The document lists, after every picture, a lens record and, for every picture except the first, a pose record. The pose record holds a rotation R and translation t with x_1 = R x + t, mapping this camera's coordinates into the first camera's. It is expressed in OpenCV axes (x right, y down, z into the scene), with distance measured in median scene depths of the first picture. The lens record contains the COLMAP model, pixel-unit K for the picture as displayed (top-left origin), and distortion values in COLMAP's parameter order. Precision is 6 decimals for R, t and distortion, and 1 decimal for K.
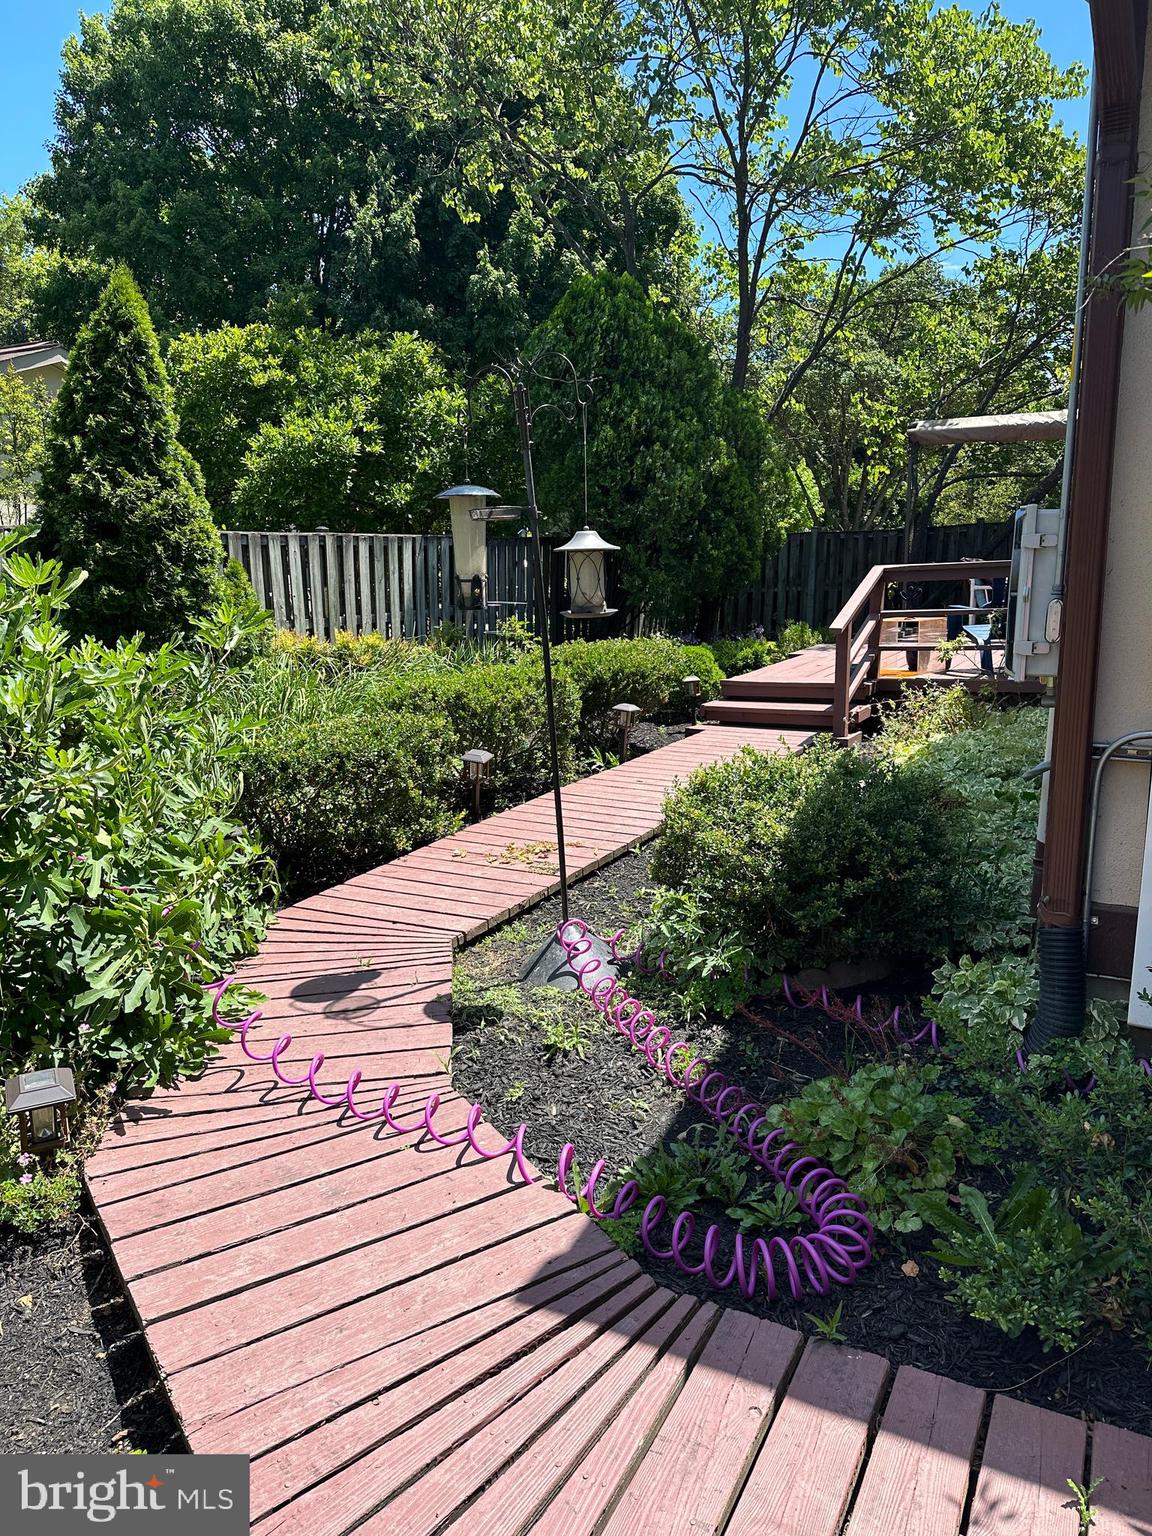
lens RADIAL K [[1087.5, 0, 592.9], [0, 1087.5, 767.1], [0, 0, 1]] dist [0.051561, -0.068283]
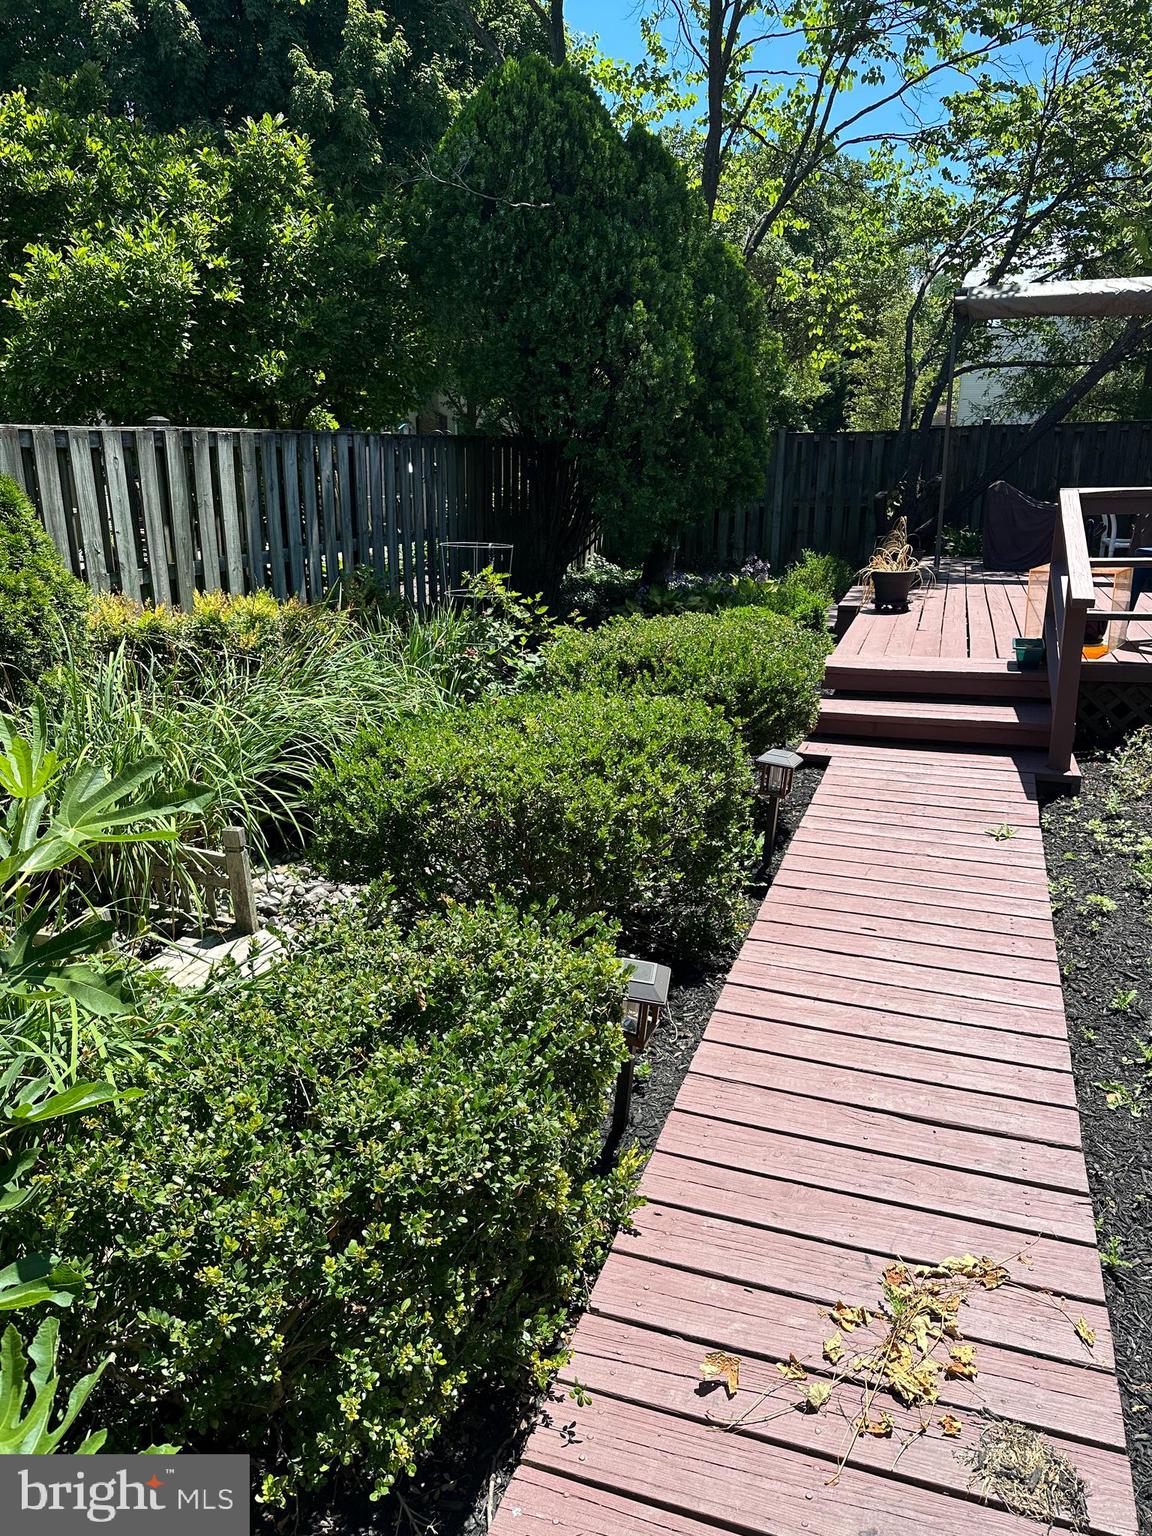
lens RADIAL K [[1087.5, 0, 592.9], [0, 1087.5, 767.1], [0, 0, 1]] dist [0.051561, -0.068283]
pose [[0.989335, -0.039130, 0.140305, -0.125507], [0.026918, 0.995765, 0.087904, -0.091474], [-0.143151, -0.083190, 0.986198, 0.427769]]
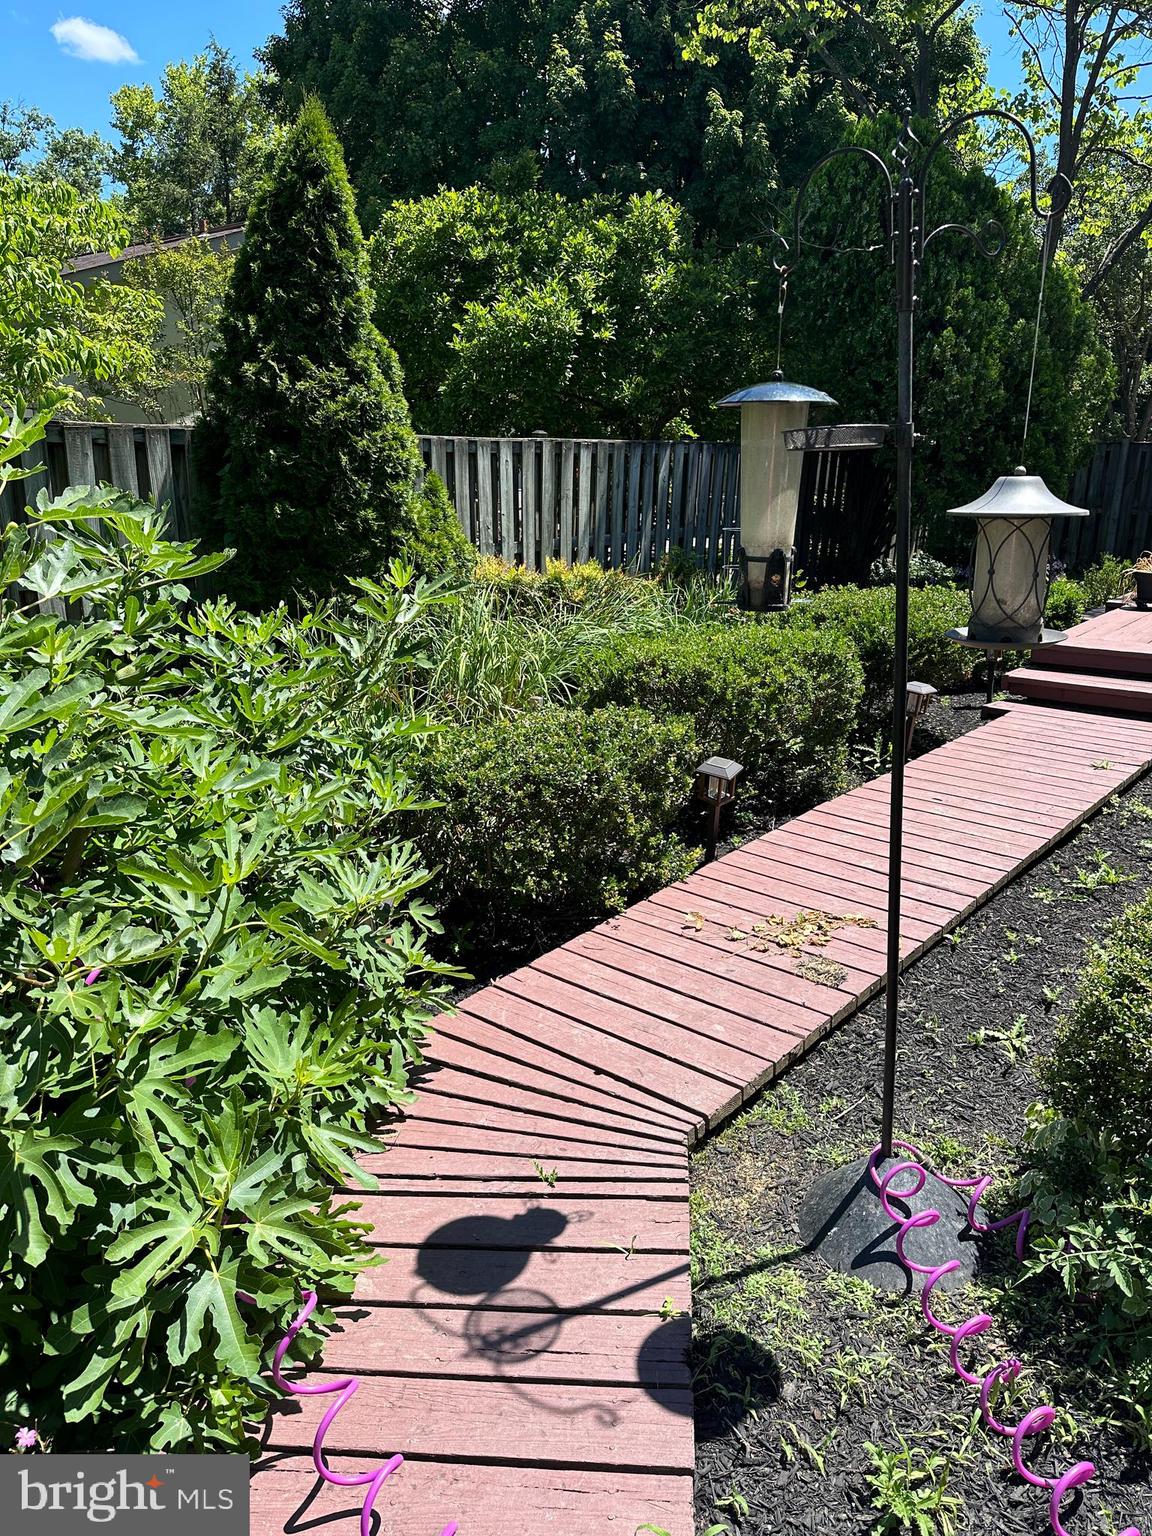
lens RADIAL K [[1062.7, 0, 598.2], [0, 1062.7, 769.9], [0, 0, 1]] dist [0.118222, -0.124118]
pose [[0.981549, 0.073719, -0.176427, -0.045059], [-0.057125, 0.993608, 0.097362, -0.054902], [0.182477, -0.085487, 0.979487, 0.212462]]
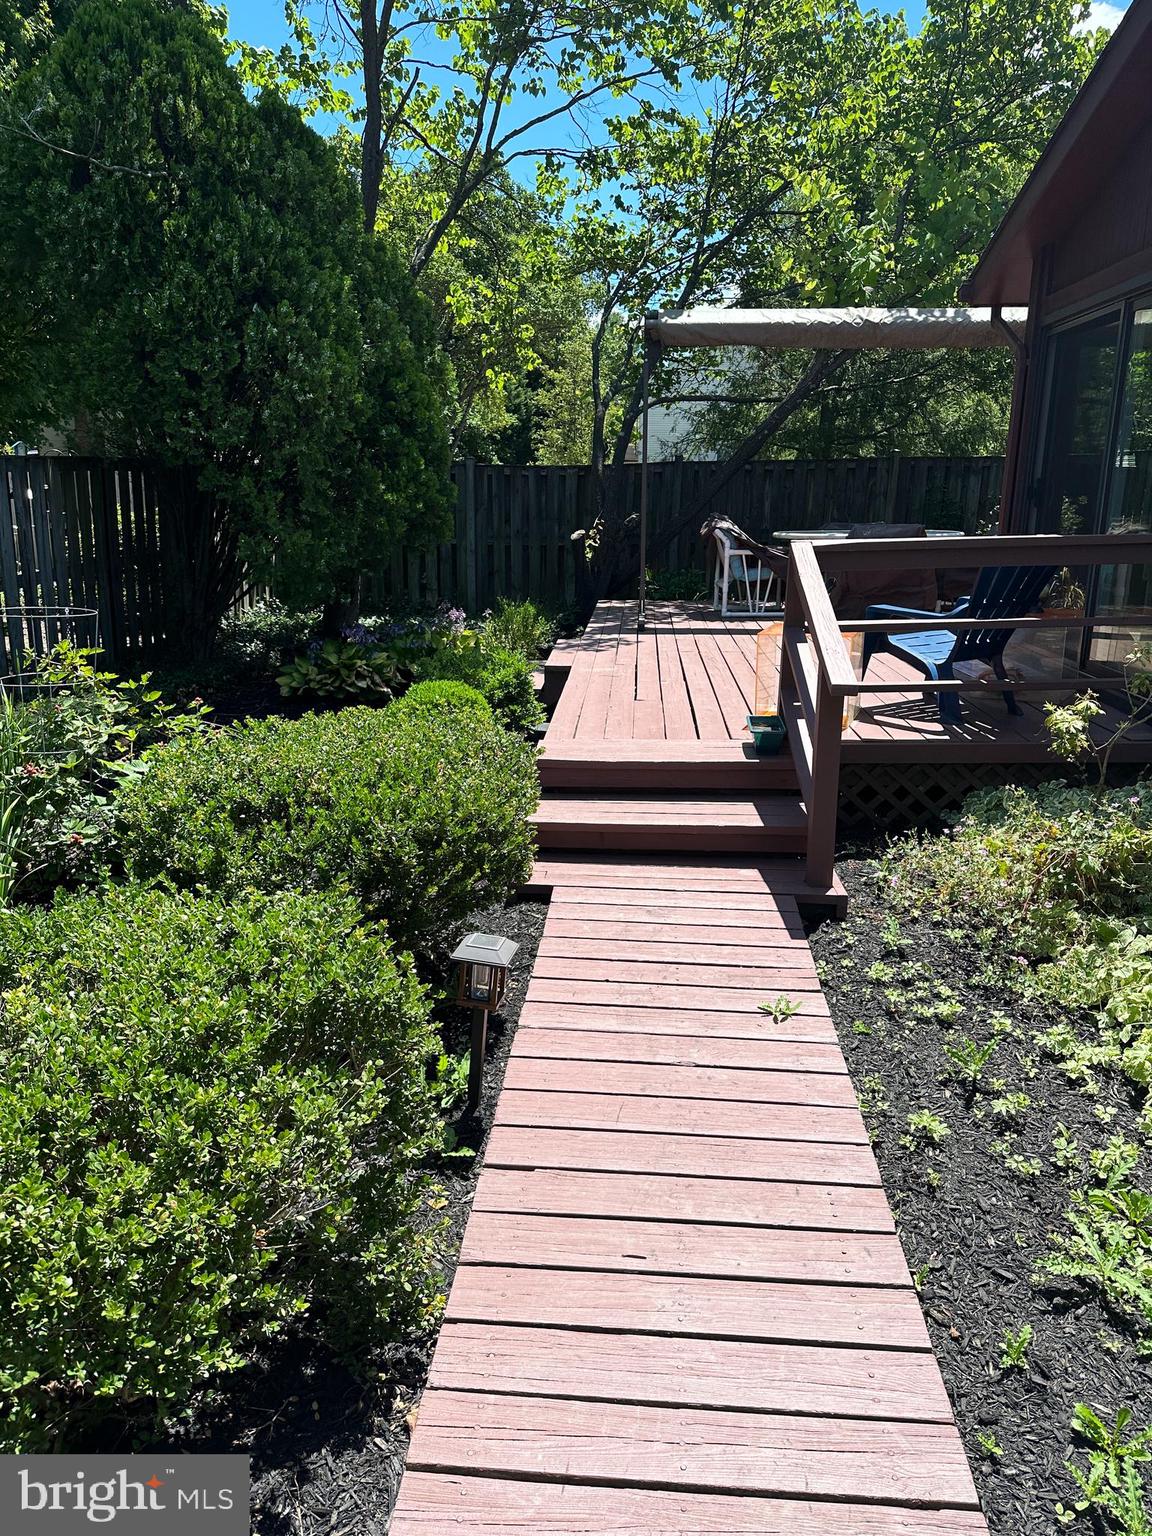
lens RADIAL K [[1062.7, 0, 598.2], [0, 1062.7, 769.9], [0, 0, 1]] dist [0.118222, -0.124118]
pose [[0.912160, -0.090426, 0.399734, -0.064838], [0.062129, 0.994593, 0.083219, -0.130156], [-0.405097, -0.051074, 0.912846, 0.593657]]
